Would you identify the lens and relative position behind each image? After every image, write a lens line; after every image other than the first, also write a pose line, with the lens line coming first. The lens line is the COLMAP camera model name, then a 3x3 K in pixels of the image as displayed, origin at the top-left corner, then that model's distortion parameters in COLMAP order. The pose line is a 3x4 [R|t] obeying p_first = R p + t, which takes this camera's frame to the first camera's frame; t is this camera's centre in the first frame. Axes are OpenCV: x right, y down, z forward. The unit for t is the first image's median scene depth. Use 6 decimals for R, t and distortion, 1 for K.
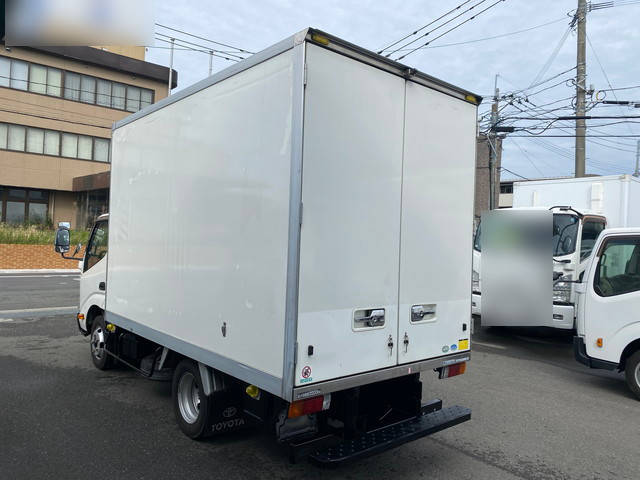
lens RADIAL K [[495.2, 0, 320.6], [0, 495.2, 231.1], [0, 0, 1]] dist [0.003685, -0.001400]
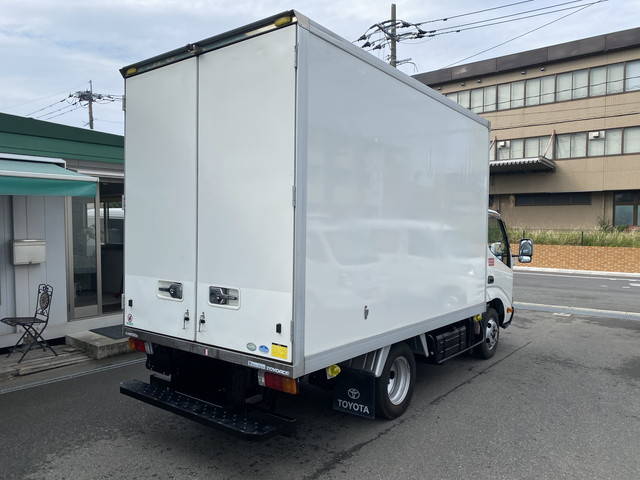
lens RADIAL K [[483.1, 0, 320.0], [0, 483.1, 240.0], [0, 0, 1]] dist [0.017801, 0.002363]
pose [[0.206195, -0.018497, -0.978336, 1.129615], [0.017648, 0.999729, -0.015182, 0.078893], [0.978352, -0.014135, 0.206466, 1.002484]]
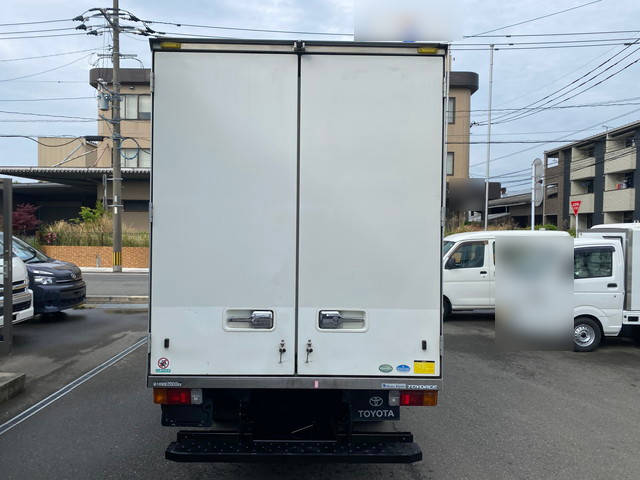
lens RADIAL K [[481.8, 0, 319.0], [0, 481.8, 236.4], [0, 0, 1]] dist [0.017851, -0.003385]
pose [[0.762131, -0.032765, -0.646593, 0.725478], [0.030224, 0.999430, -0.015019, 0.033072], [0.646717, -0.008096, 0.762687, 0.348465]]
